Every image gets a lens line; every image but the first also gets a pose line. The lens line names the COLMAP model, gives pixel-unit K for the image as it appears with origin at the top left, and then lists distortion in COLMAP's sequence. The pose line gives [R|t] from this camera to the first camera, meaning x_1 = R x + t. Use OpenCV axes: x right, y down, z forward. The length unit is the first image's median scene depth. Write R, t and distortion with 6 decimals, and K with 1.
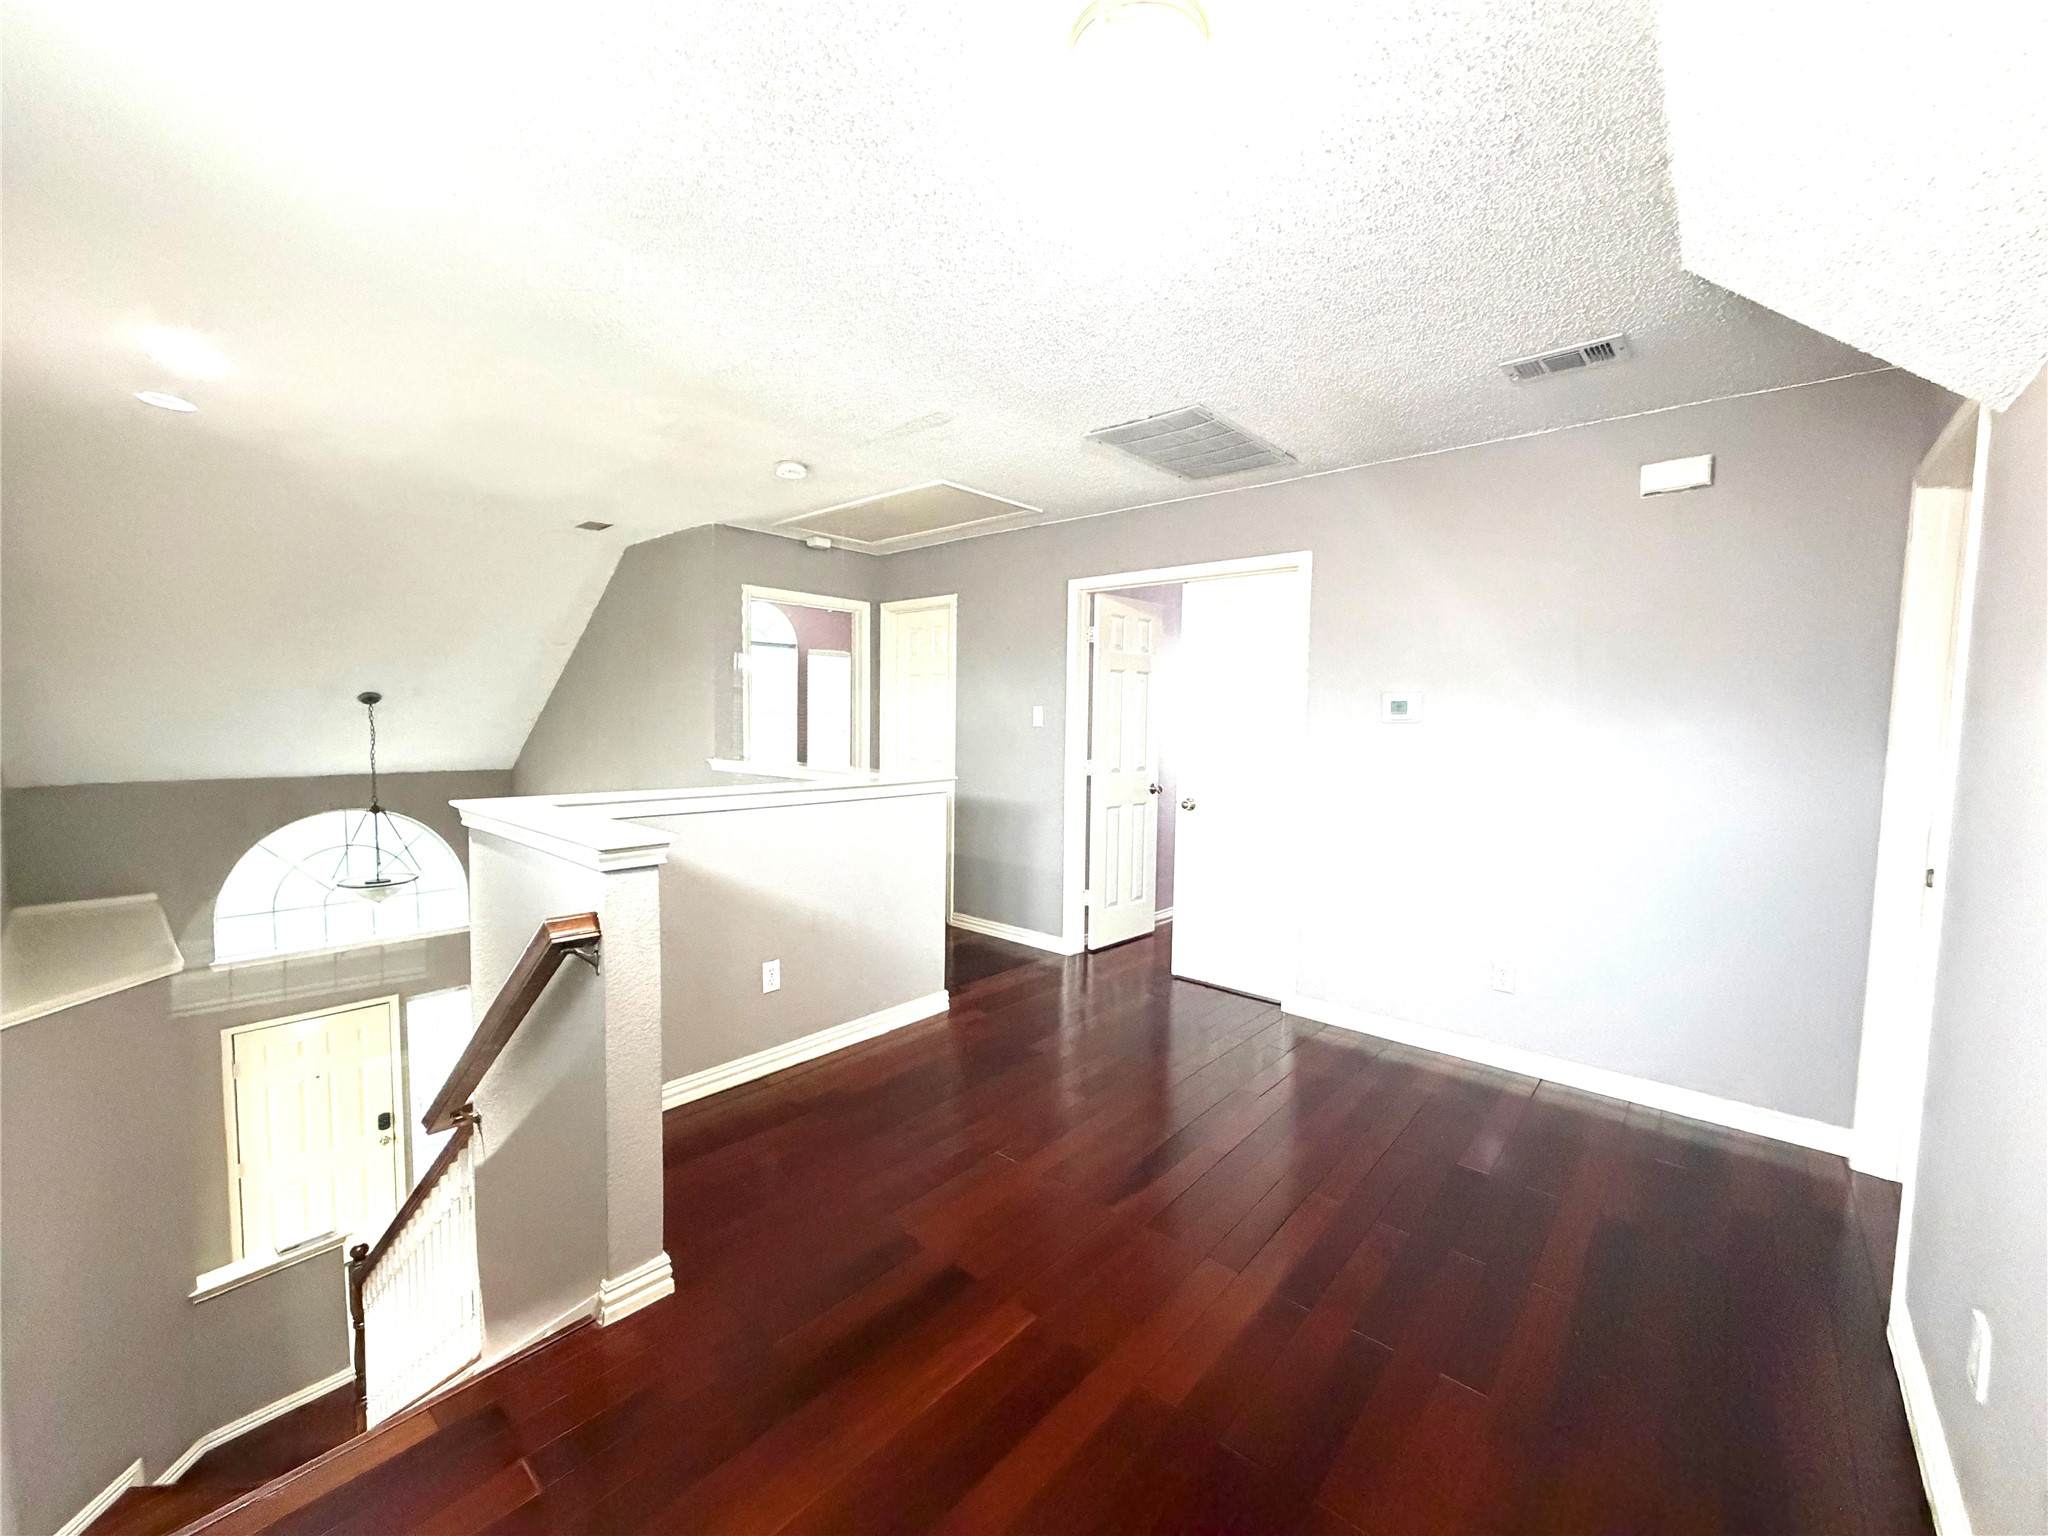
lens RADIAL K [[815.2, 0, 1022.1], [0, 815.2, 770.2], [0, 0, 1]] dist [-0.000123, 0.000873]
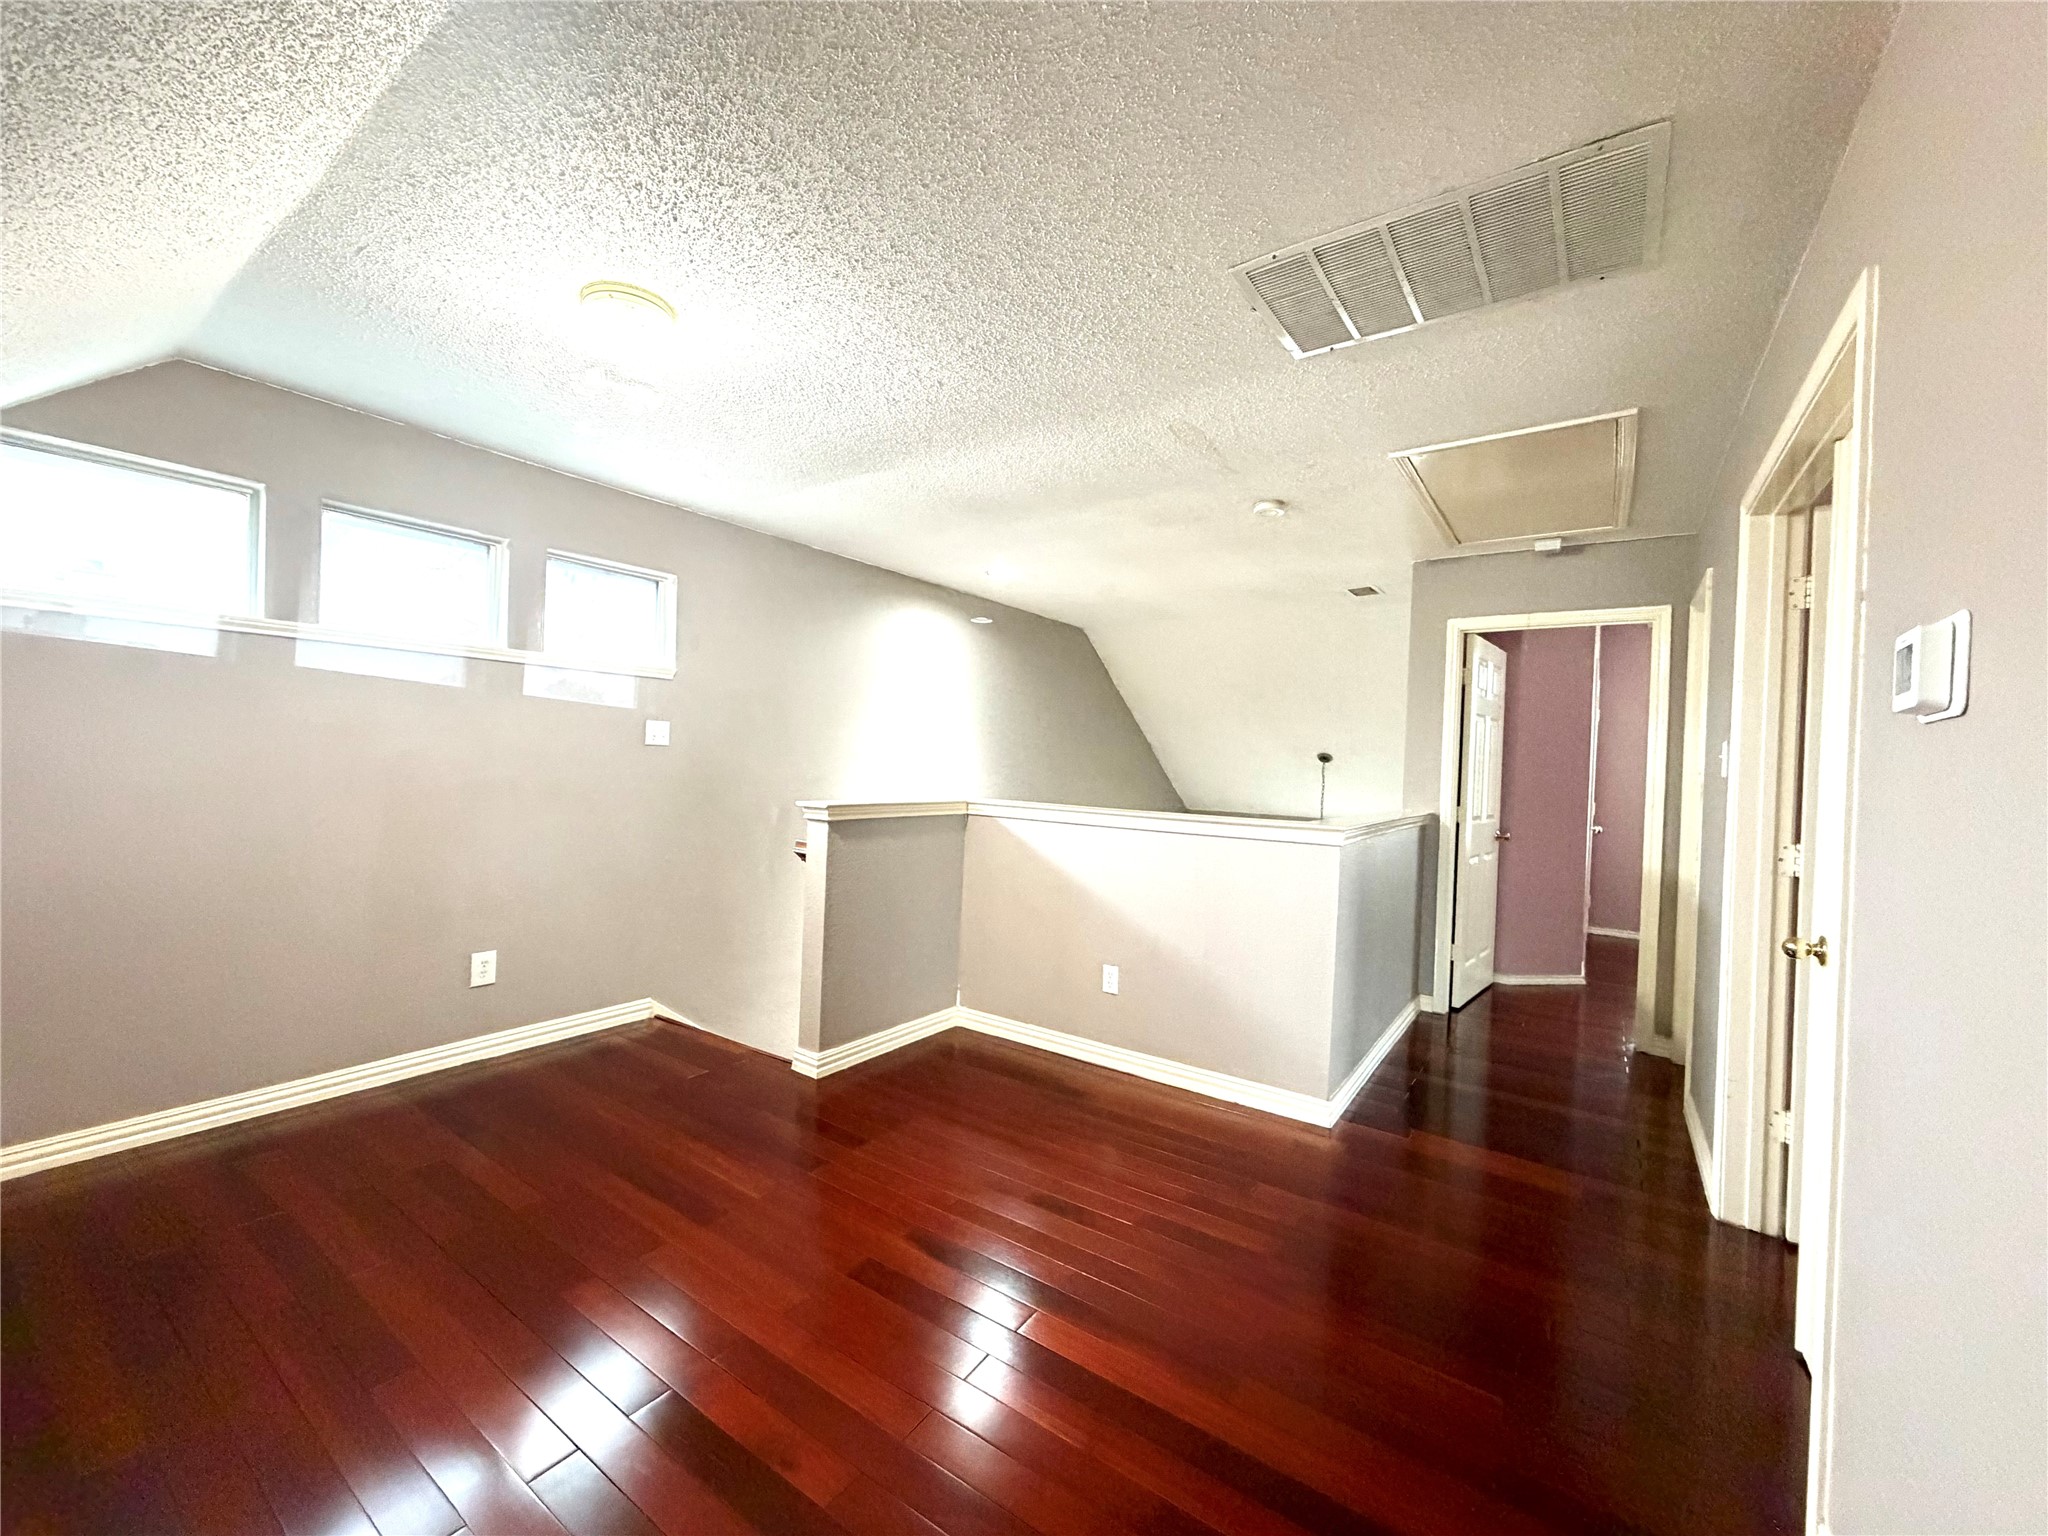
lens RADIAL K [[815.2, 0, 1022.0], [0, 815.2, 770.3], [0, 0, 1]] dist [-0.000123, 0.000873]
pose [[0.109299, -0.001415, -0.994008, 0.648673], [-0.099226, 0.994989, -0.012327, -0.006099], [0.989044, 0.099979, 0.108611, 0.593423]]
